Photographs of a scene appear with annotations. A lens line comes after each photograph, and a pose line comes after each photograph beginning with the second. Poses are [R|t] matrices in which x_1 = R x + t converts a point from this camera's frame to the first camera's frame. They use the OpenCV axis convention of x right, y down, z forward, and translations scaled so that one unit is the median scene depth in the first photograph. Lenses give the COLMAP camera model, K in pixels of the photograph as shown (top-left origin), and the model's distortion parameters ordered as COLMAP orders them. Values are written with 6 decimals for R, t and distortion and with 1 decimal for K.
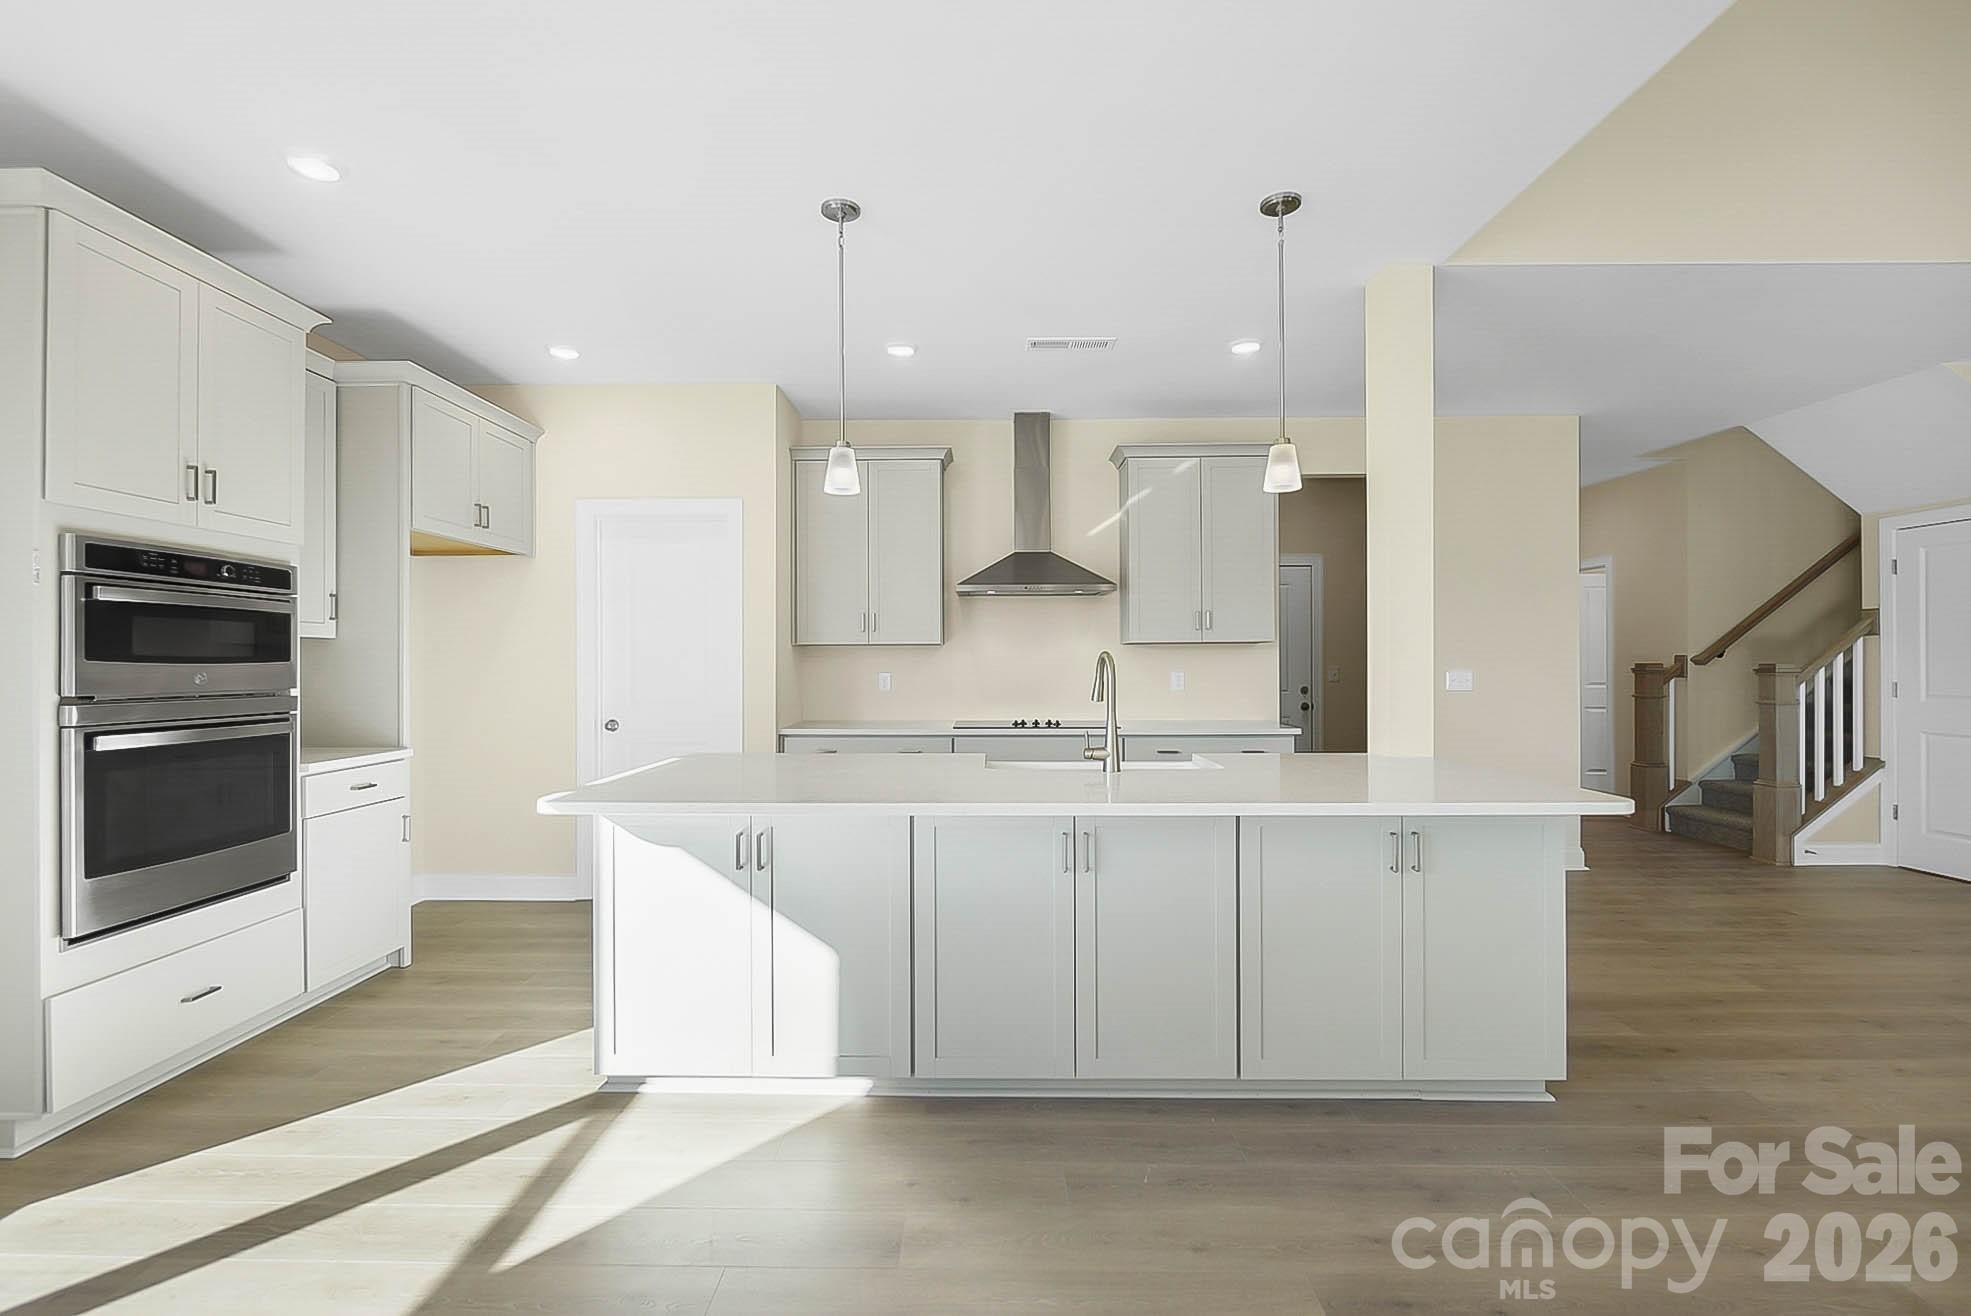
lens RADIAL K [[860.8, 0, 976.5], [0, 860.8, 661.7], [0, 0, 1]] dist [-0.005286, -0.001518]
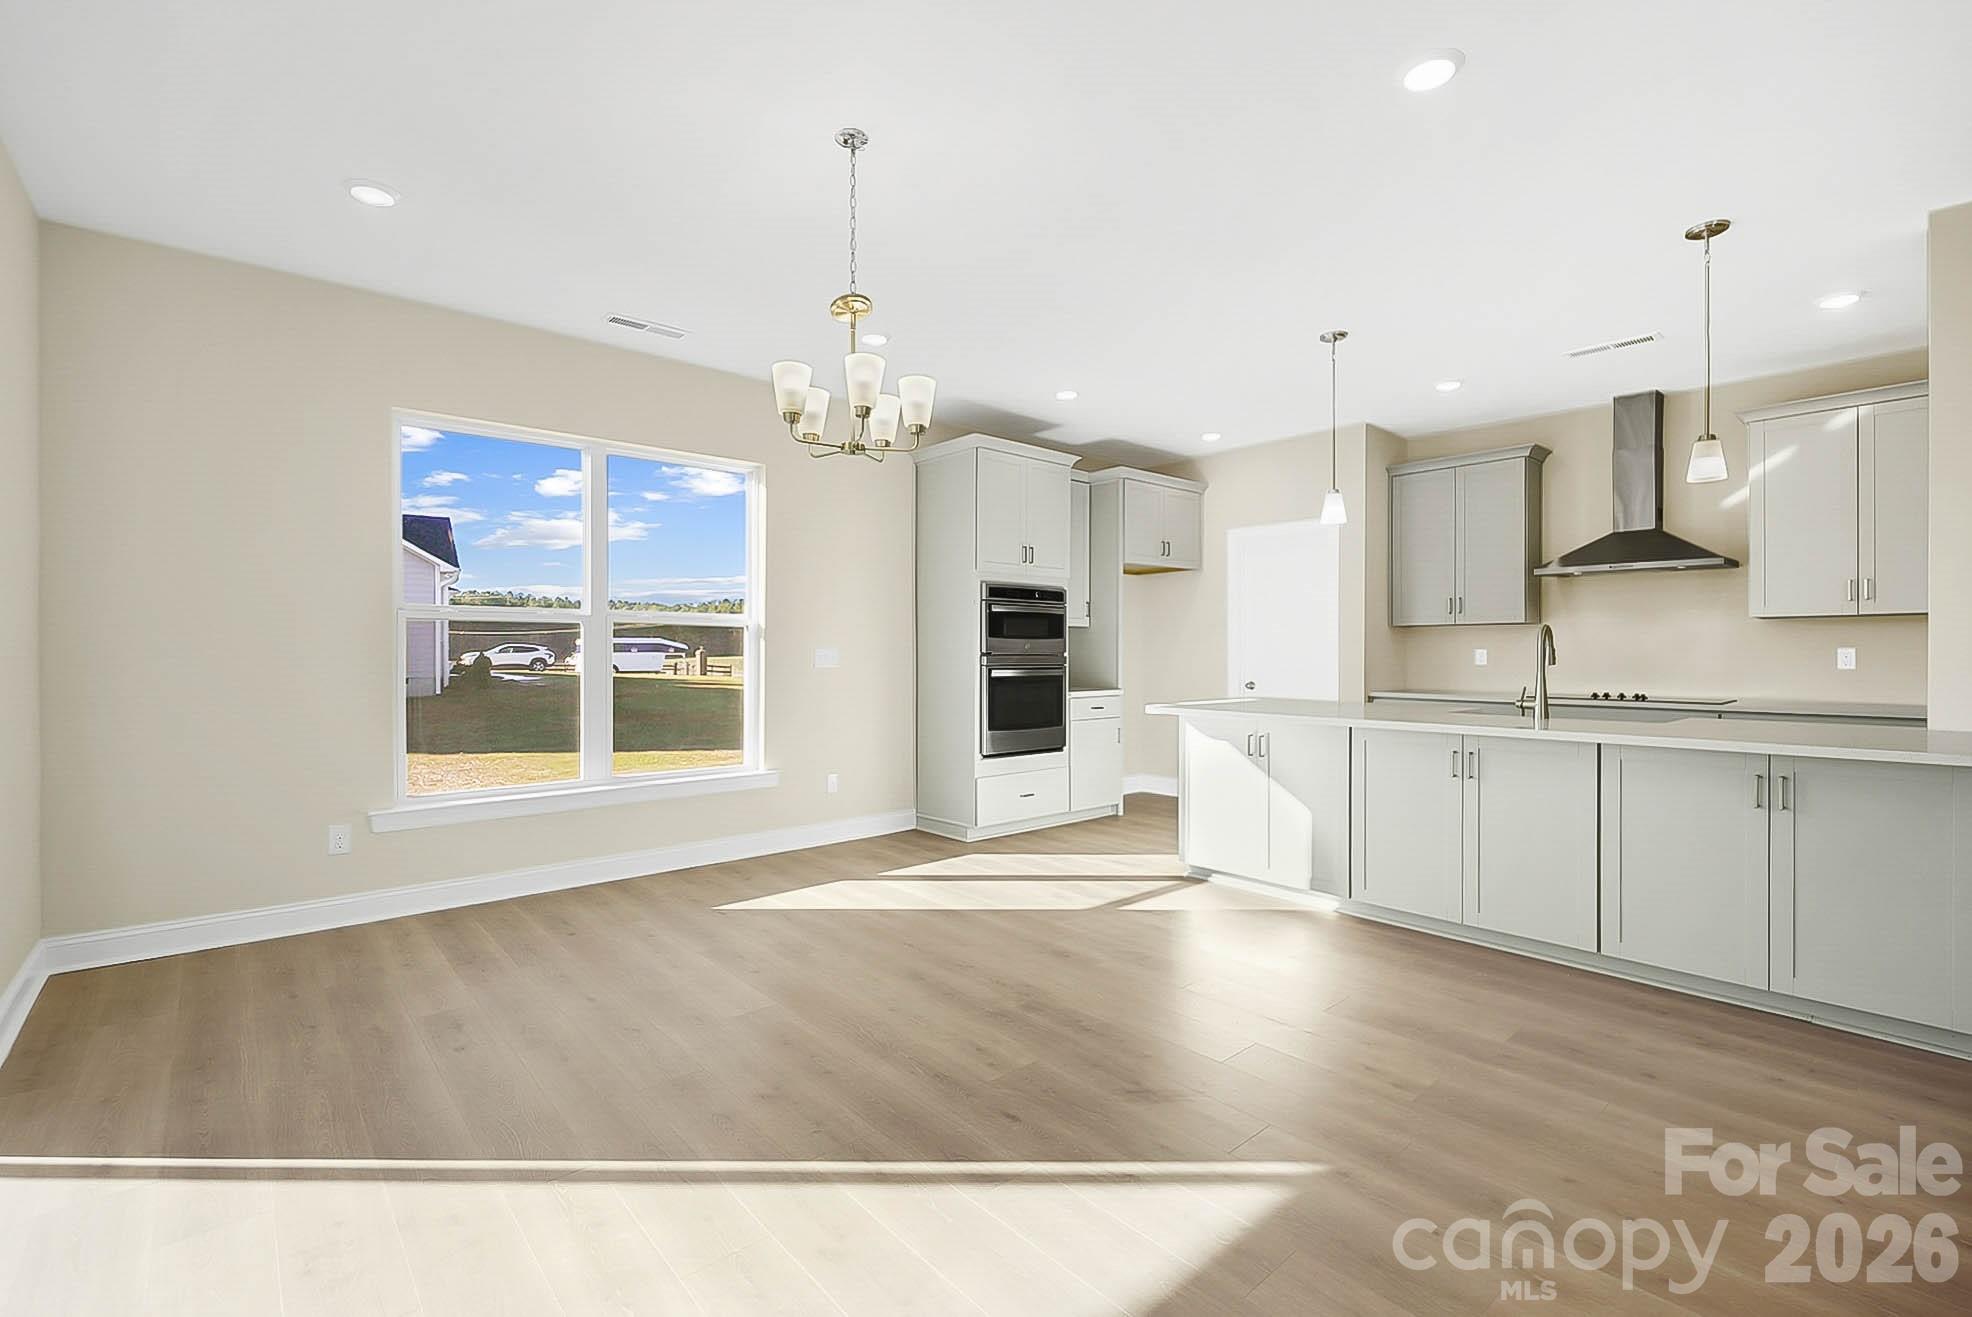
lens RADIAL K [[861.2, 0, 978.6], [0, 861.2, 655.7], [0, 0, 1]] dist [-0.005286, -0.001518]
pose [[0.671928, 0.006075, -0.740591, 0.457533], [-0.000632, 0.999971, 0.007629, 0.021088], [0.740616, -0.004658, 0.671912, -0.404551]]
